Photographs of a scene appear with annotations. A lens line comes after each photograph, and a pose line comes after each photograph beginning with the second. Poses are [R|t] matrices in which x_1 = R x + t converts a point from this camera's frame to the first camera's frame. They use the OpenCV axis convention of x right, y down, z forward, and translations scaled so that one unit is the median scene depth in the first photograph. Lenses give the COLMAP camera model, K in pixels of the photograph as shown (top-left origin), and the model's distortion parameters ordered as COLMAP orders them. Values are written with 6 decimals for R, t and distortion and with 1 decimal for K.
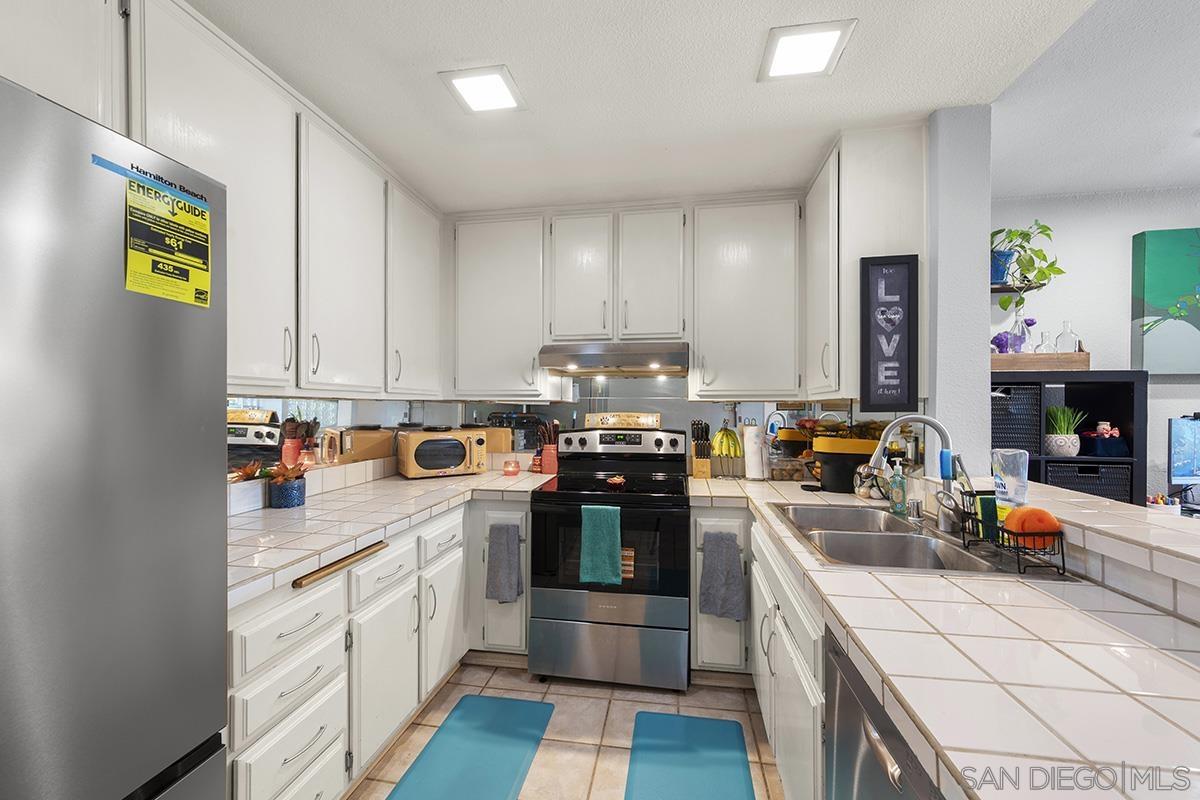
lens RADIAL K [[474.2, 0, 599.6], [0, 474.2, 402.8], [0, 0, 1]] dist [0.000524, -0.000078]
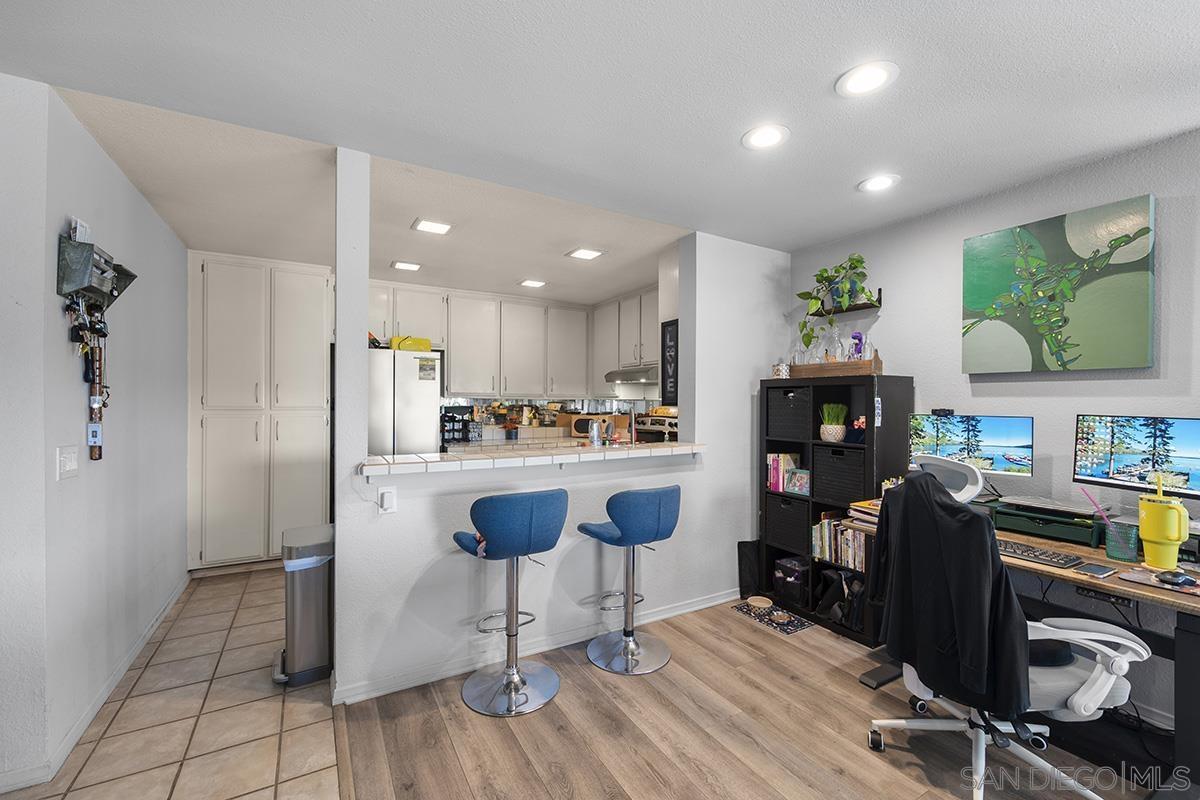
lens RADIAL K [[490.5, 0, 600.0], [0, 490.5, 400.0], [0, 0, 1]] dist [-0.000003, 0.000042]
pose [[0.642226, -0.000105, -0.766515, 1.751786], [-0.001670, 0.999997, -0.001536, 0.000338], [0.766513, 0.002267, 0.642224, -0.392171]]
